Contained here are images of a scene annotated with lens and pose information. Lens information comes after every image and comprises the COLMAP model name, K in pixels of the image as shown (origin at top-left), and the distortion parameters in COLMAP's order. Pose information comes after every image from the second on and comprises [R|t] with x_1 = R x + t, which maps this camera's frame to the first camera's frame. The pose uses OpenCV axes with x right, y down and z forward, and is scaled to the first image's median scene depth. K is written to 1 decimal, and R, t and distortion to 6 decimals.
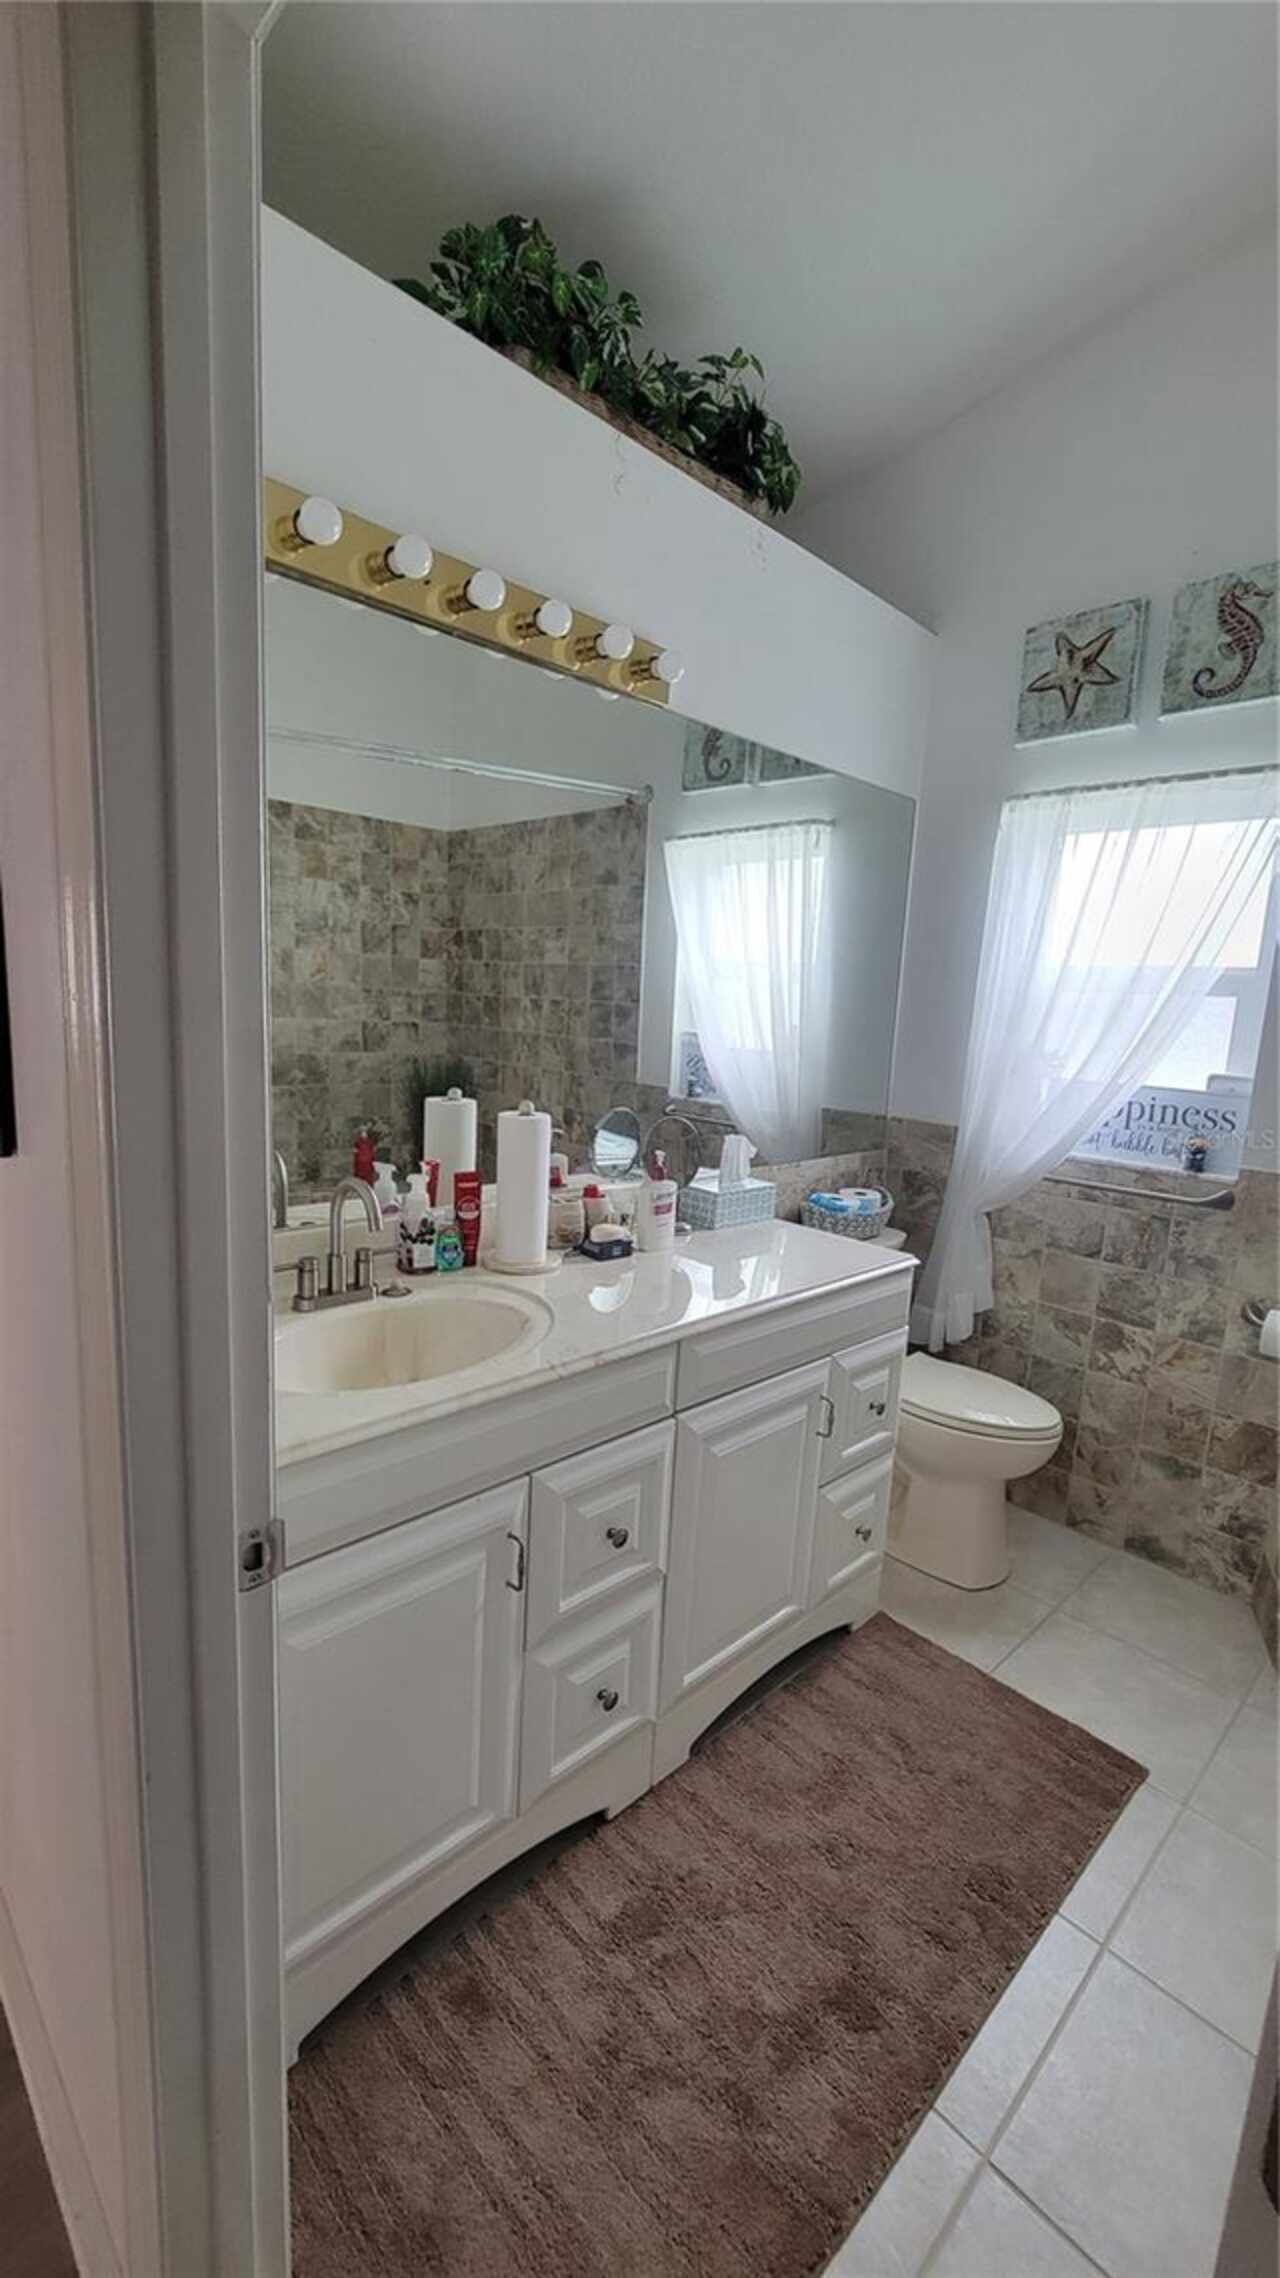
lens RADIAL K [[934.3, 0, 637.6], [0, 934.3, 1144.4], [0, 0, 1]] dist [0.002203, -0.001285]
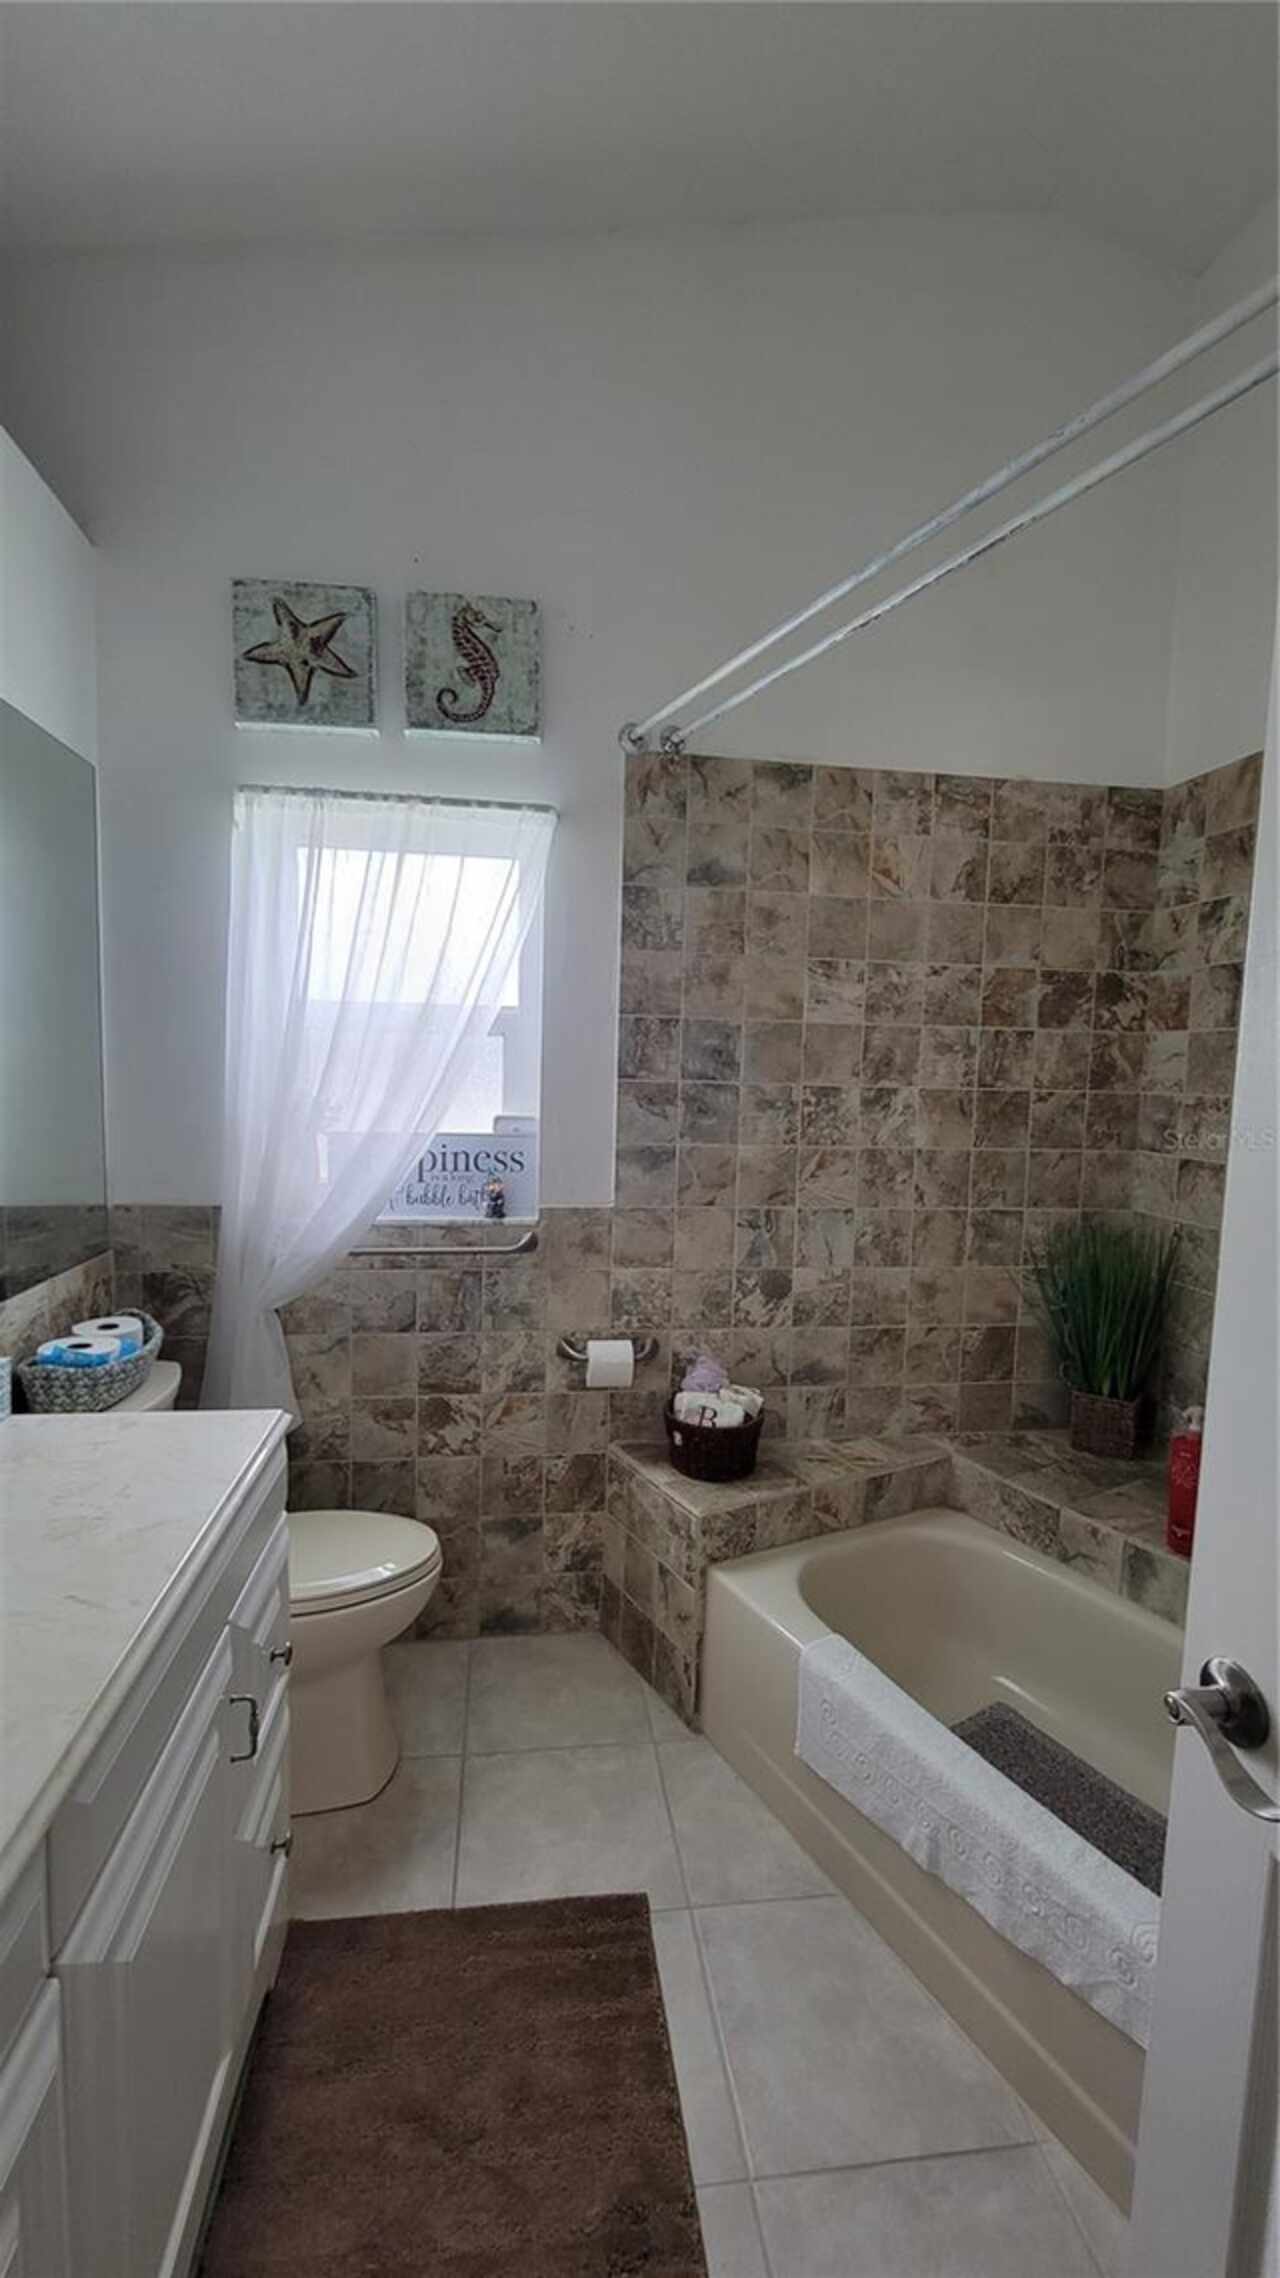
lens RADIAL K [[934.3, 0, 641.0], [0, 934.3, 1146.1], [0, 0, 1]] dist [0.002203, -0.001285]
pose [[0.585910, -0.106528, 0.803344, -0.075969], [0.130050, 0.990834, 0.036540, -0.058112], [-0.799873, 0.083066, 0.594393, 0.300609]]
